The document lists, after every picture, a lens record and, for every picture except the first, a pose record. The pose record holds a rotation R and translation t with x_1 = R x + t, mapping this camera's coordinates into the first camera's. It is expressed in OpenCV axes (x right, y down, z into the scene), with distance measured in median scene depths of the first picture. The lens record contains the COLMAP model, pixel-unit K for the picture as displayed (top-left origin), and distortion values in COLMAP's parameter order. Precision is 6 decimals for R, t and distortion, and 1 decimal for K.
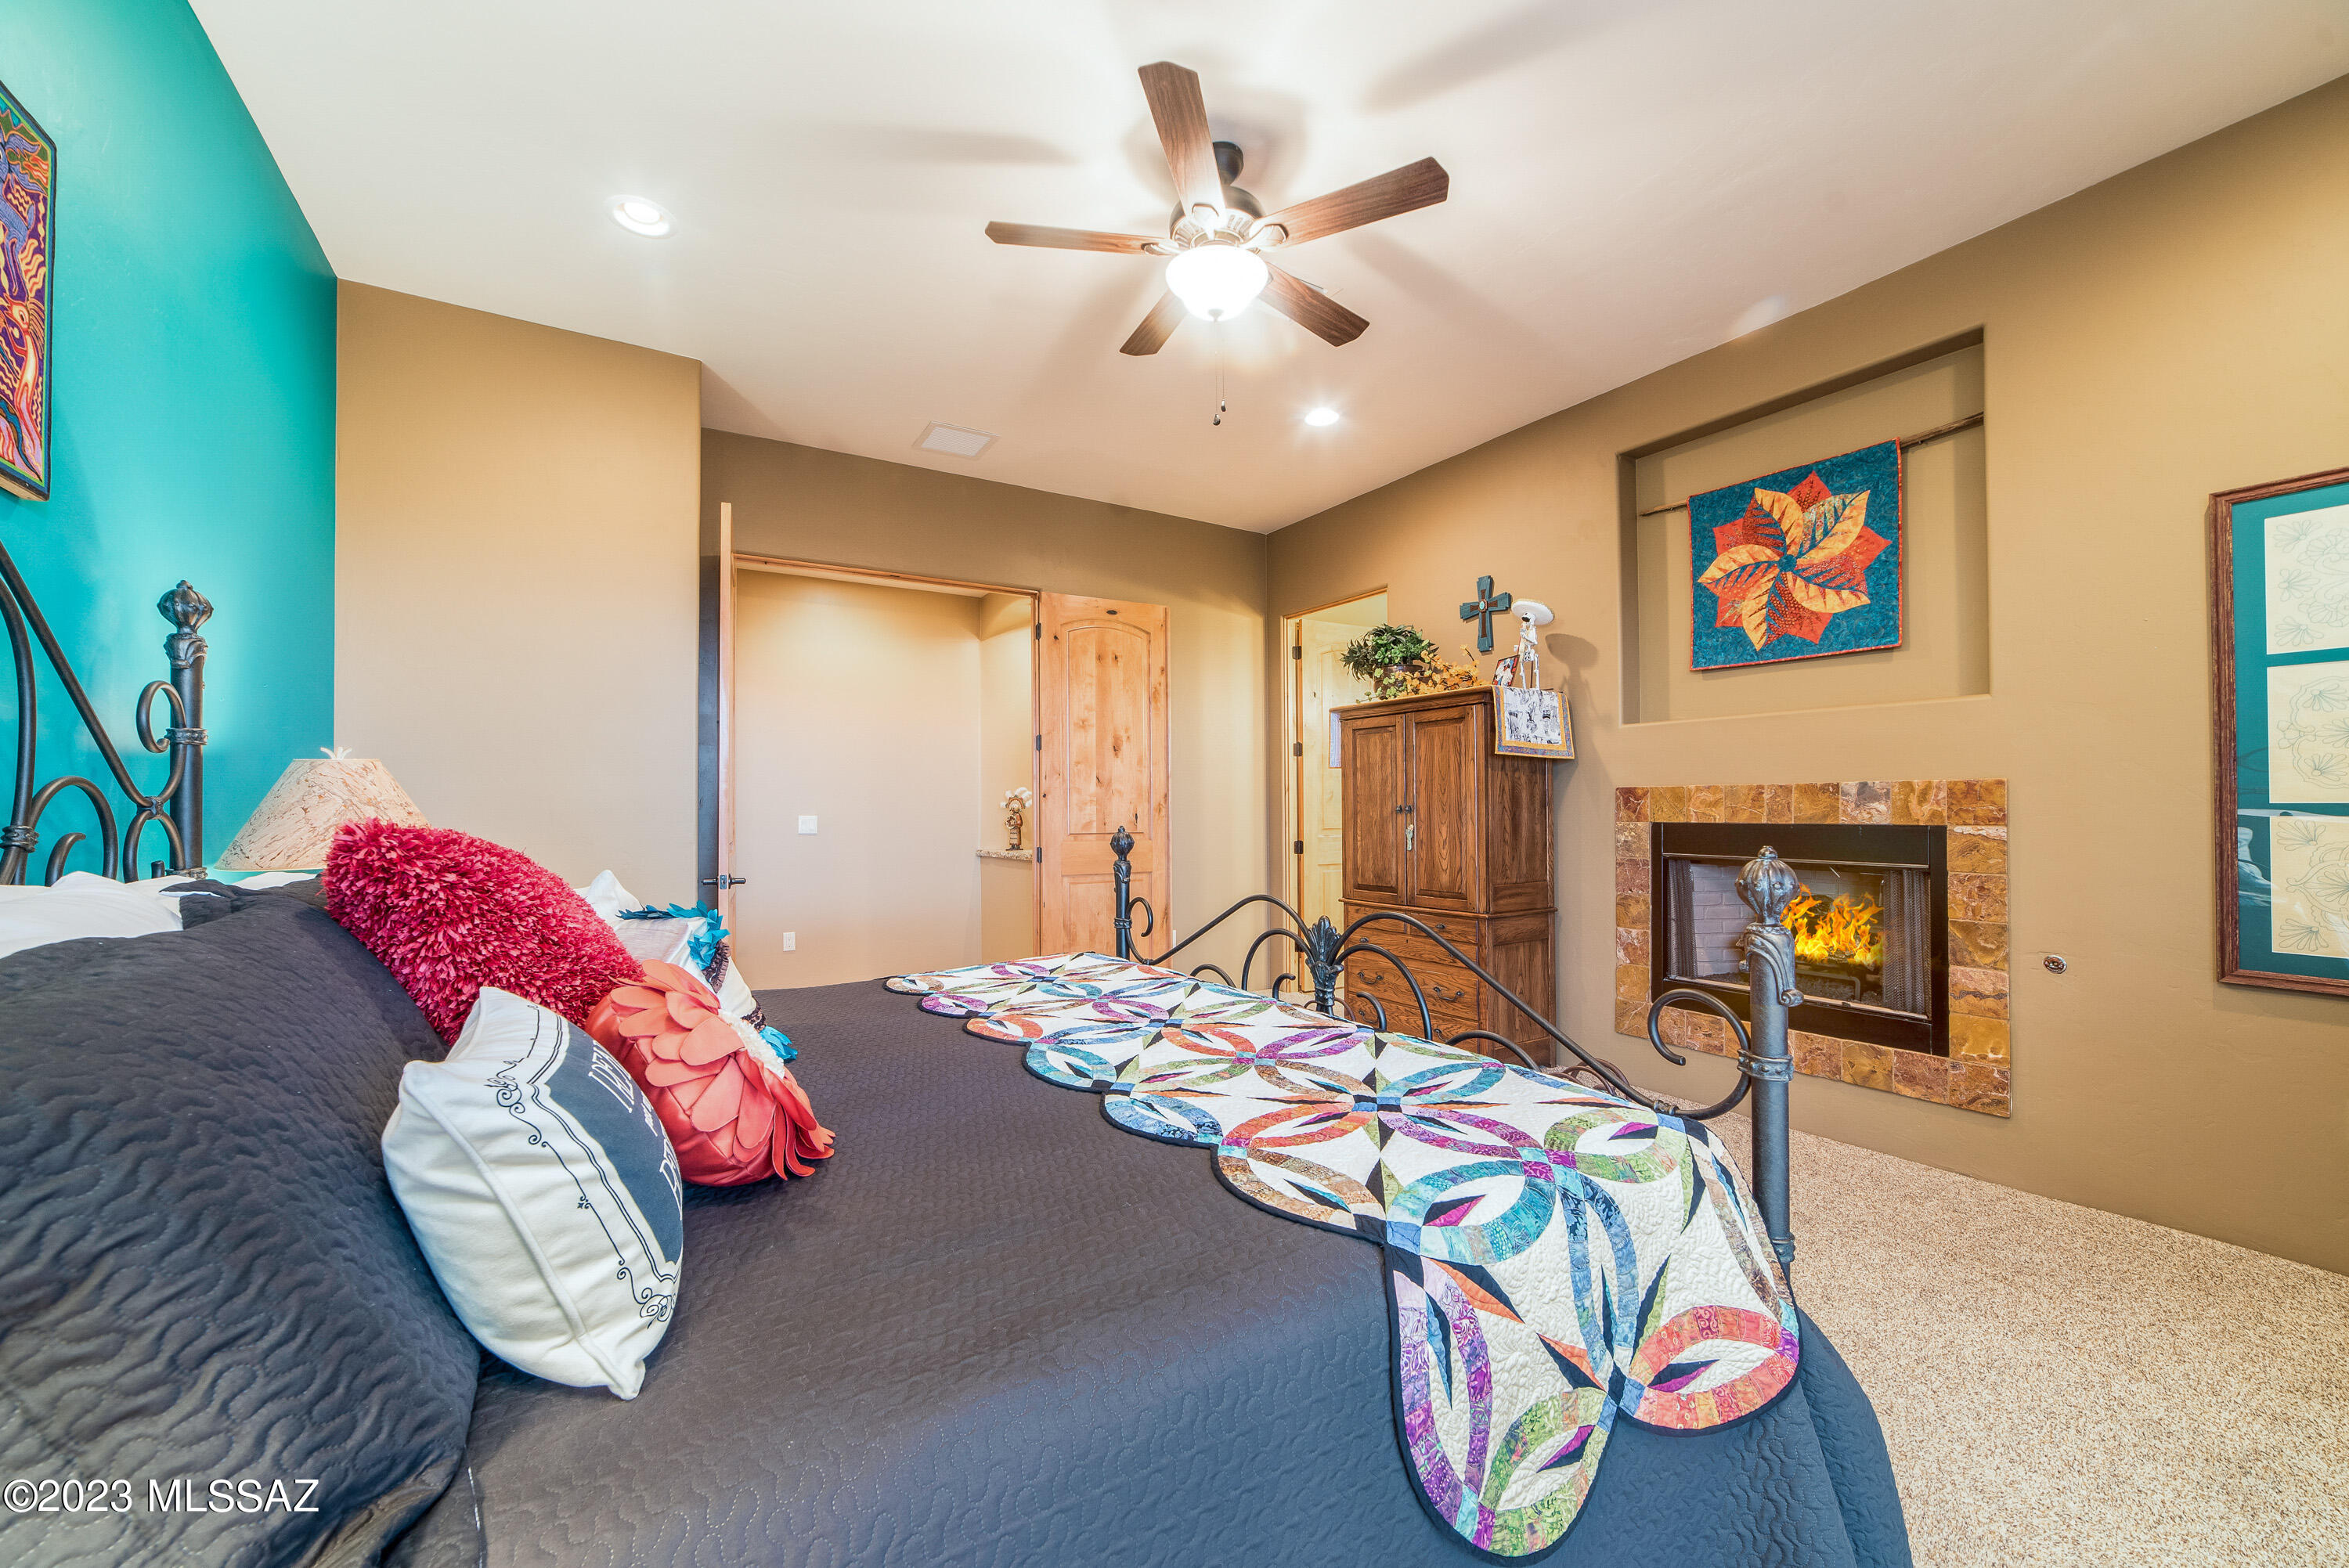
lens RADIAL K [[912.1, 0, 1176.8], [0, 912.1, 791.0], [0, 0, 1]] dist [0.001848, 0.002343]
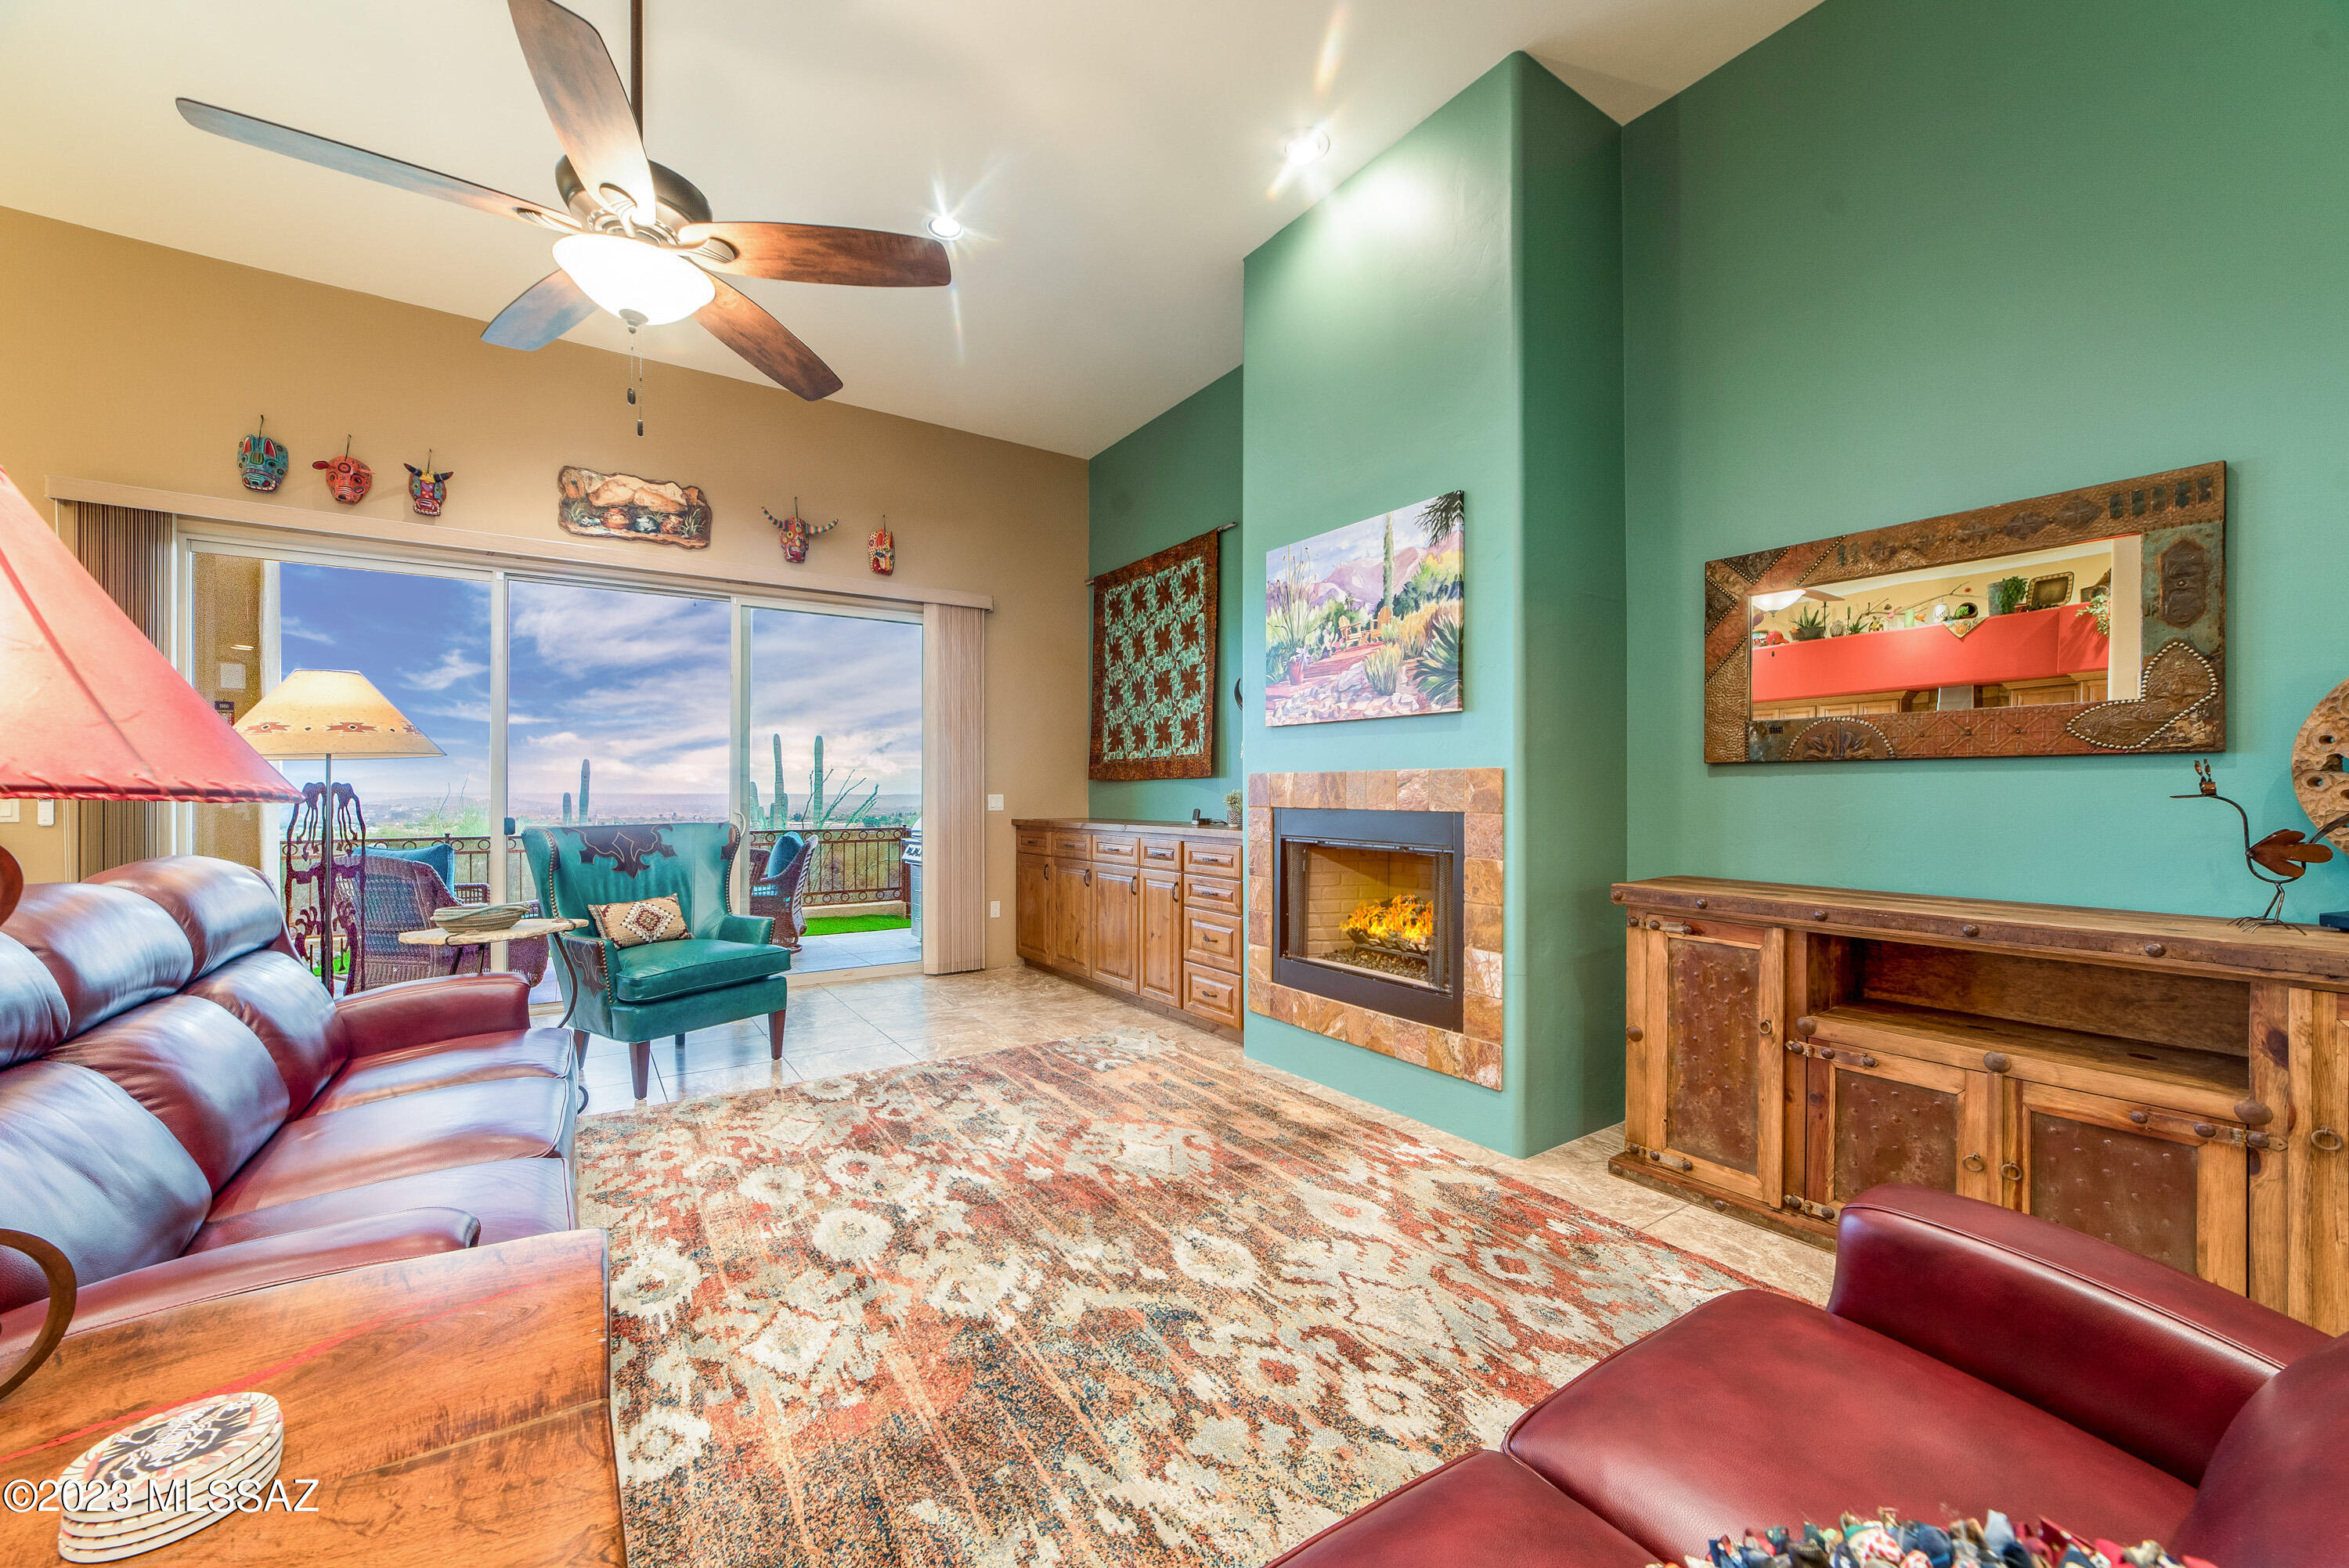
lens RADIAL K [[912.1, 0, 1188.7], [0, 912.1, 784.8], [0, 0, 1]] dist [0.001848, 0.002343]
pose [[0.999457, 0.010820, 0.031135, 0.445943], [-0.010964, 0.999930, 0.004449, 0.003185], [-0.031085, -0.004788, 0.999505, -0.040919]]
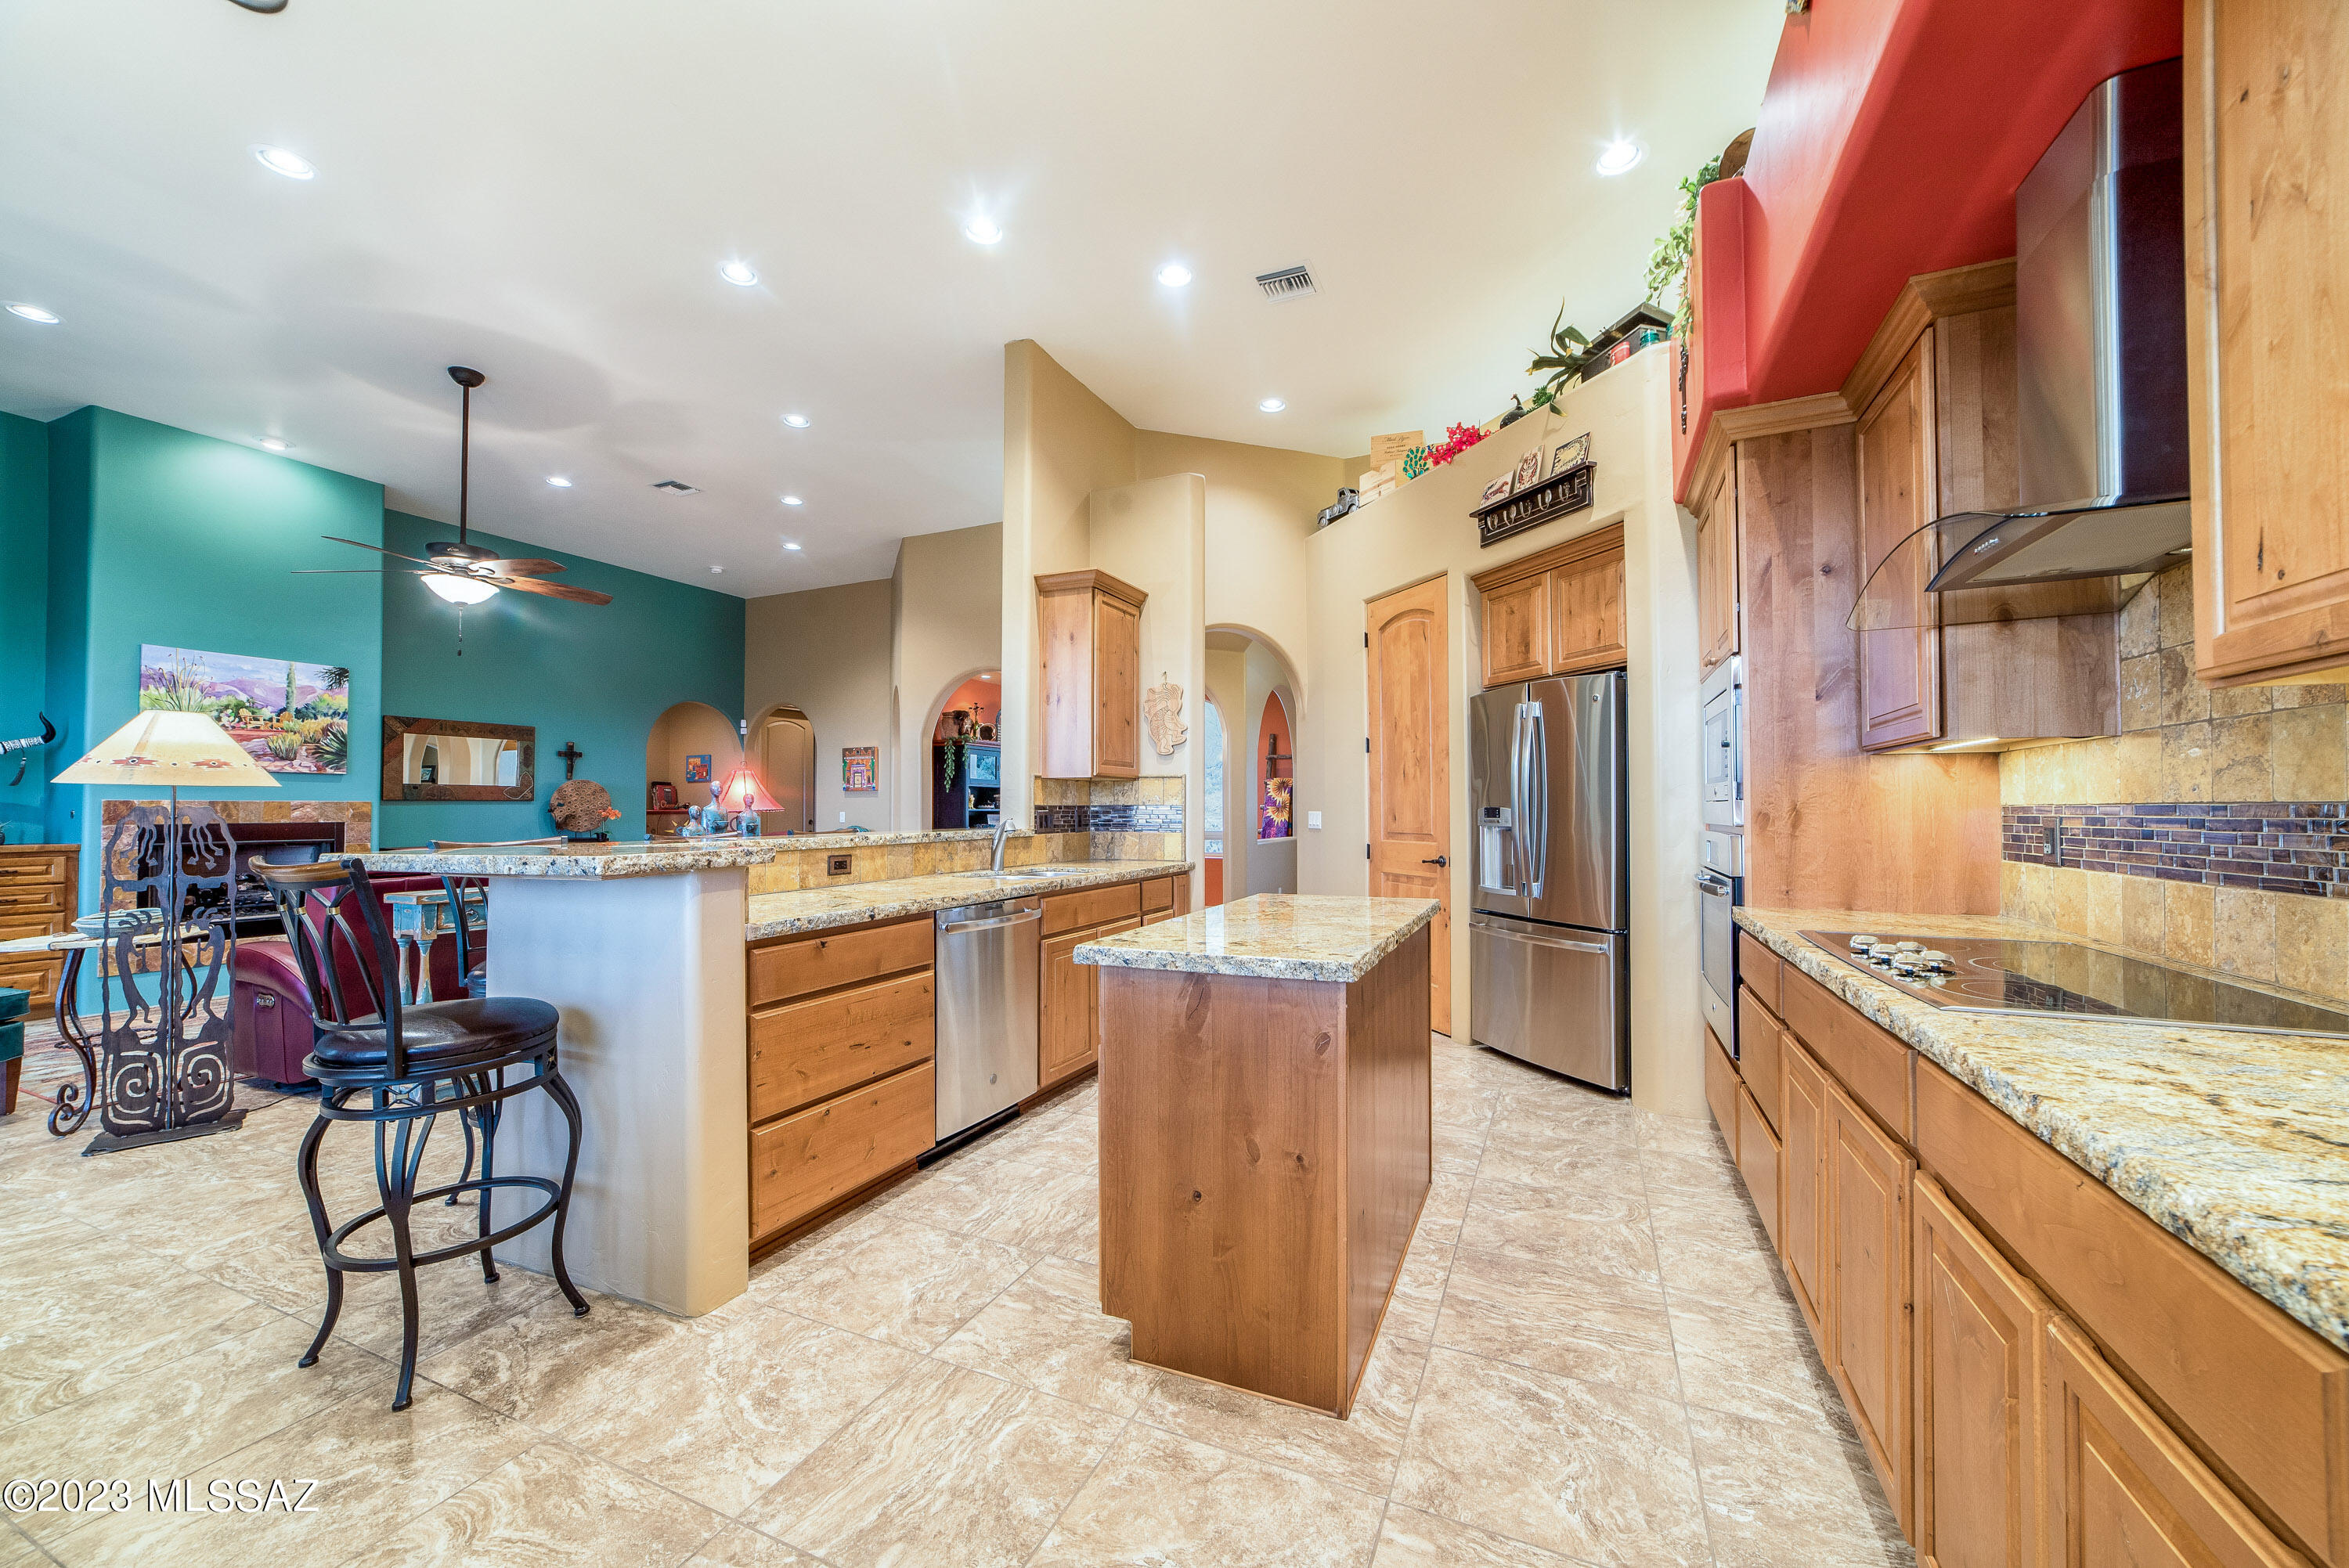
lens RADIAL K [[912.1, 0, 1180.4], [0, 912.1, 786.9], [0, 0, 1]] dist [0.001848, 0.002343]
pose [[-0.563356, 0.028001, 0.825740, -1.954198], [-0.005922, 0.999263, -0.037925, 0.020738], [-0.826193, -0.026255, -0.562775, 0.528108]]
